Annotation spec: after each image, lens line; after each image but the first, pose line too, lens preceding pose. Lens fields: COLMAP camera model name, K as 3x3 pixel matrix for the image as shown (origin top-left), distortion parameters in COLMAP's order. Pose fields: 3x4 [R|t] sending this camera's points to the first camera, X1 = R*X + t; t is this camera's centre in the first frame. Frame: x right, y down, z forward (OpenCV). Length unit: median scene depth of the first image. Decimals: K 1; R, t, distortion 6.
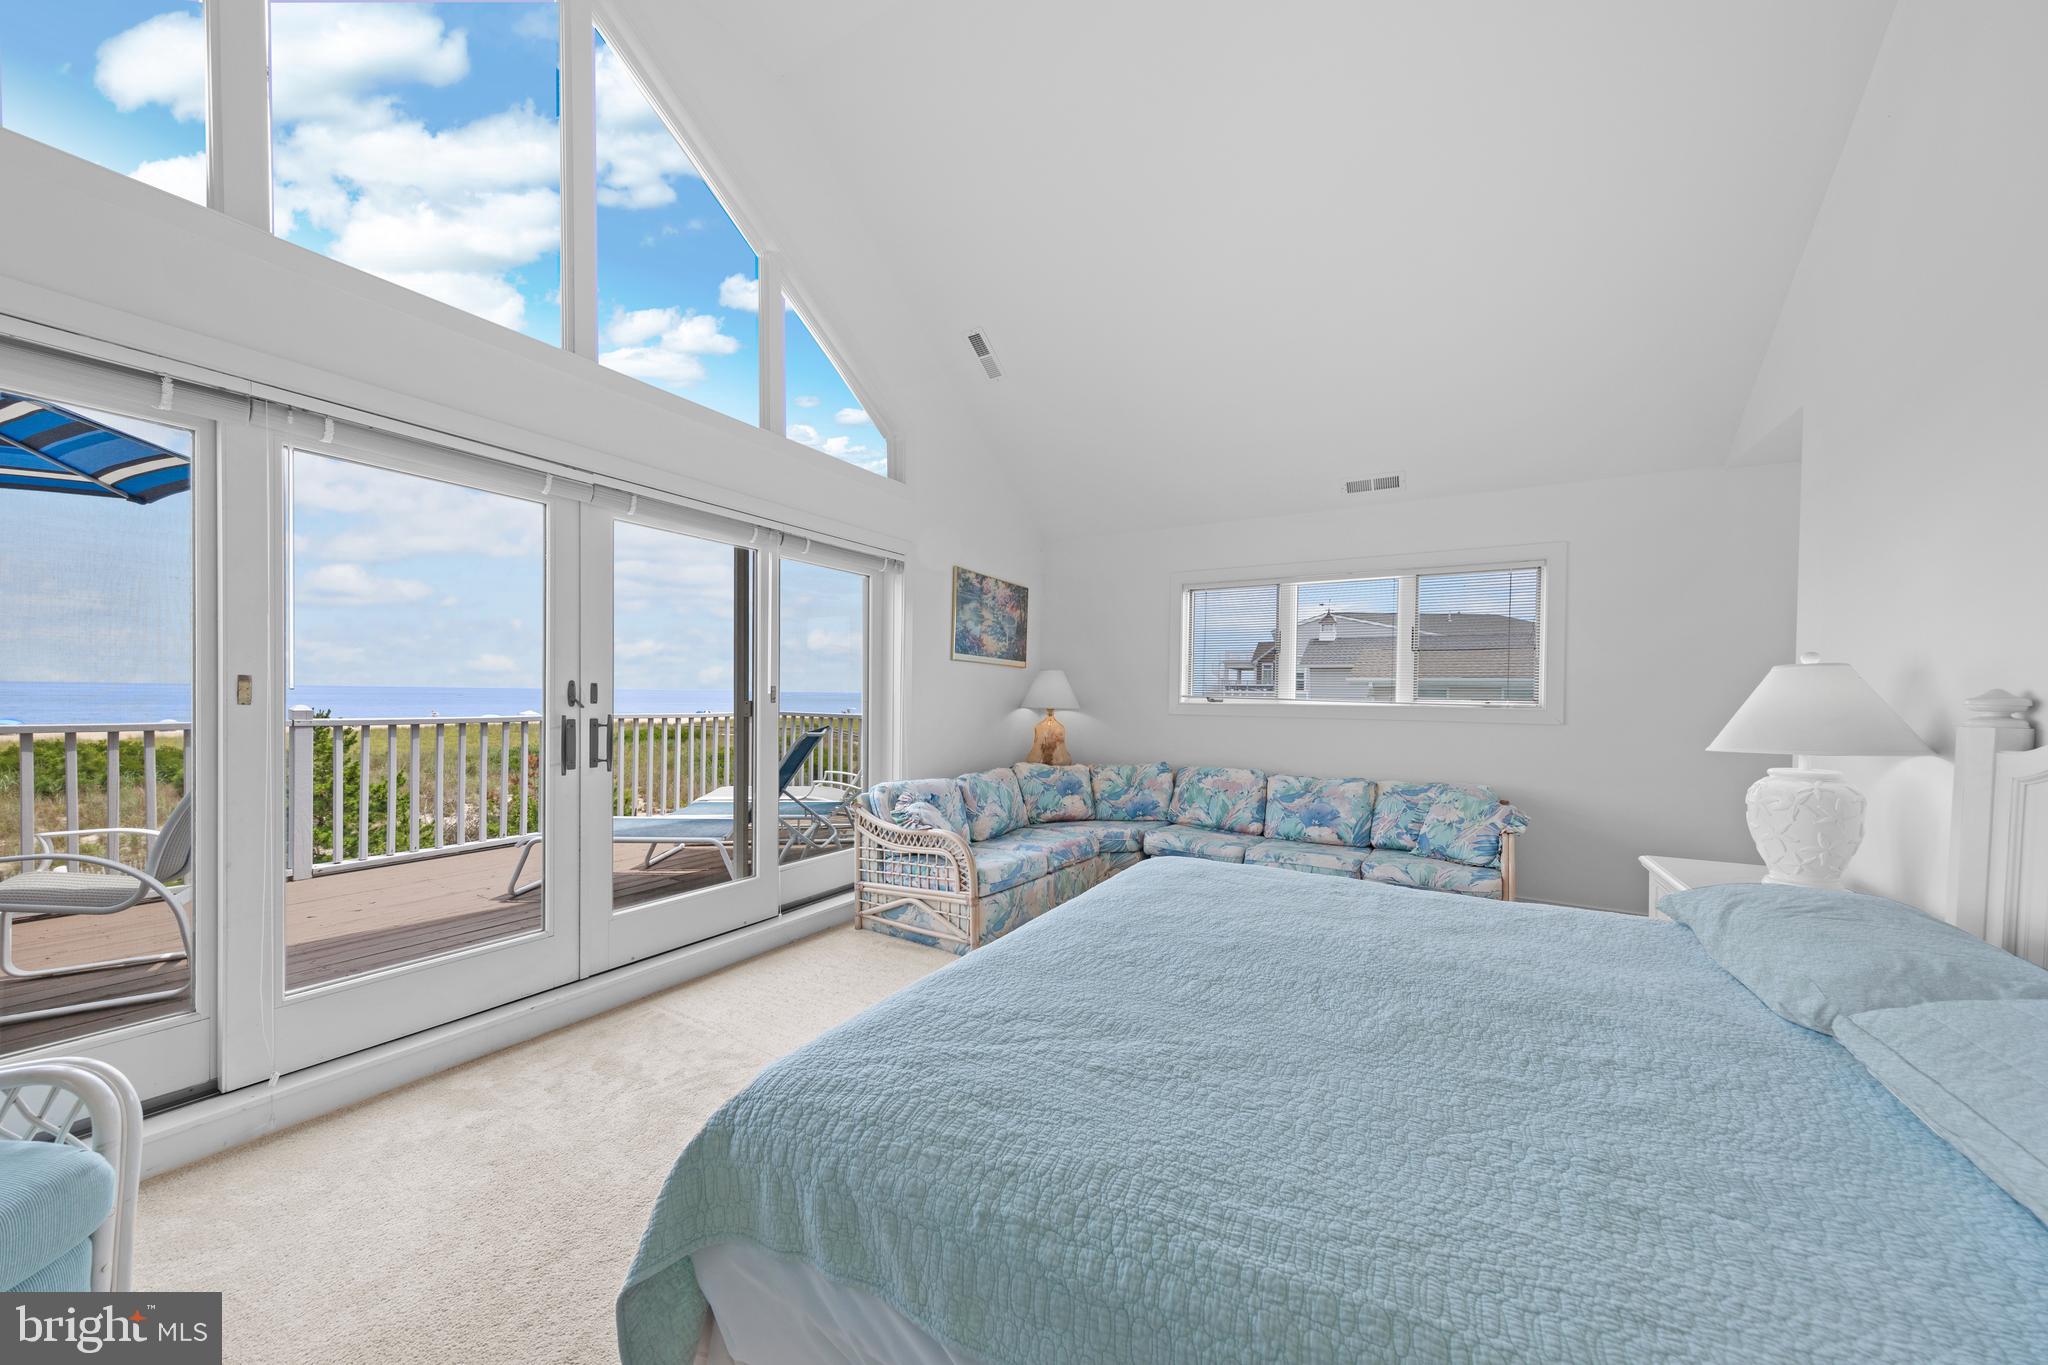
lens RADIAL K [[706.1, 0, 1048.2], [0, 706.1, 706.5], [0, 0, 1]] dist [0.005300, 0.000000]
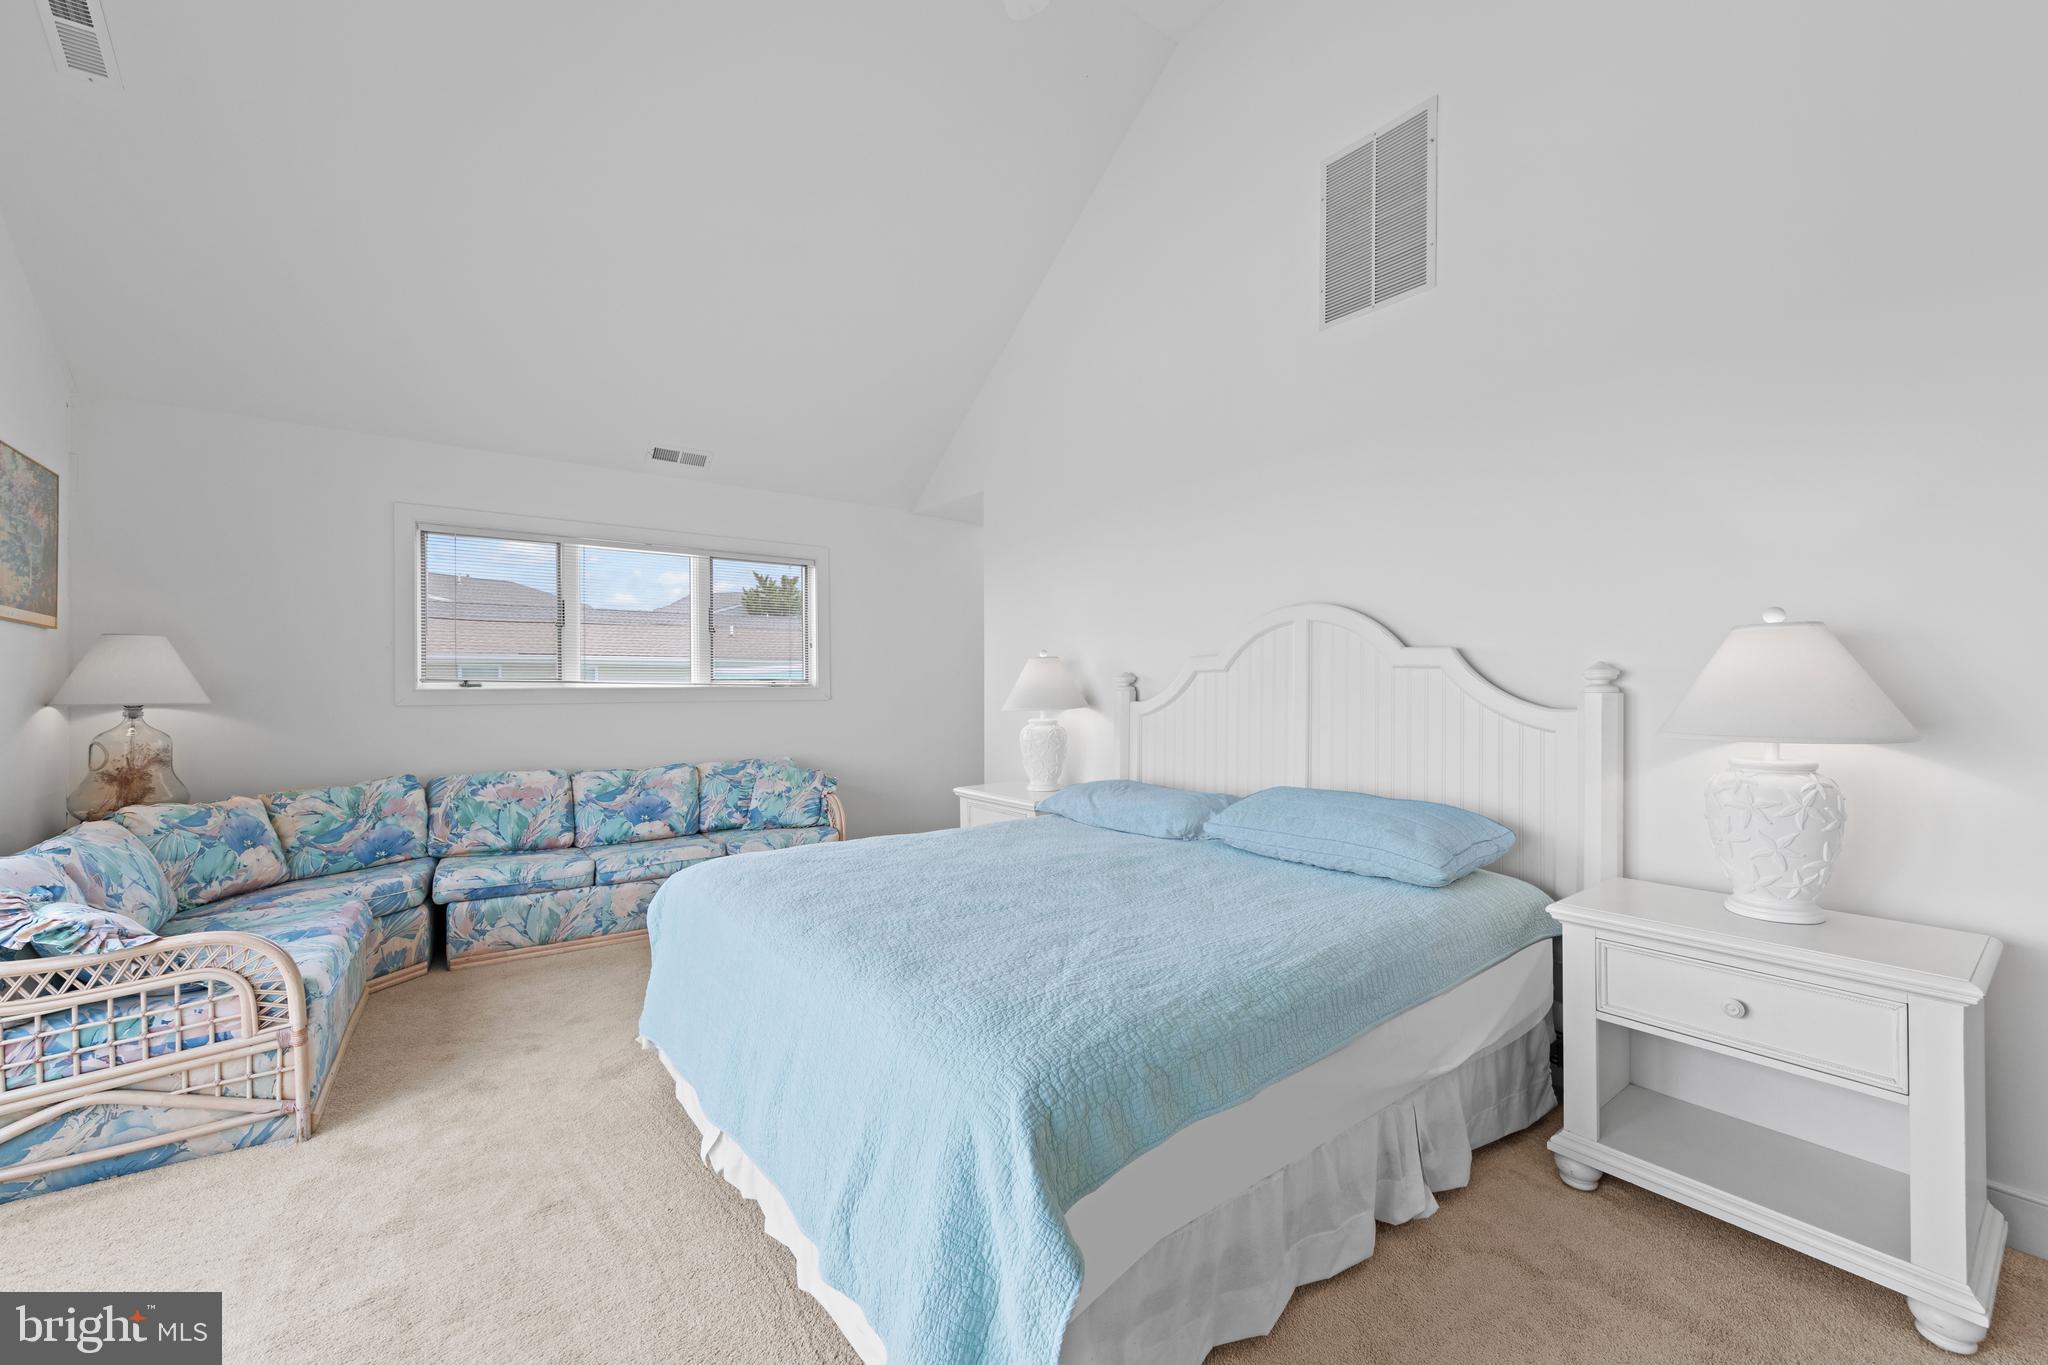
lens RADIAL K [[812.3, 0, 1024.0], [0, 812.3, 682.5], [0, 0, 1]] dist [0.005914, 0.000112]
pose [[0.396392, -0.014811, 0.917962, -0.370787], [0.019770, 0.999776, 0.007594, -0.007037], [-0.917869, 0.015138, 0.396596, 0.136633]]
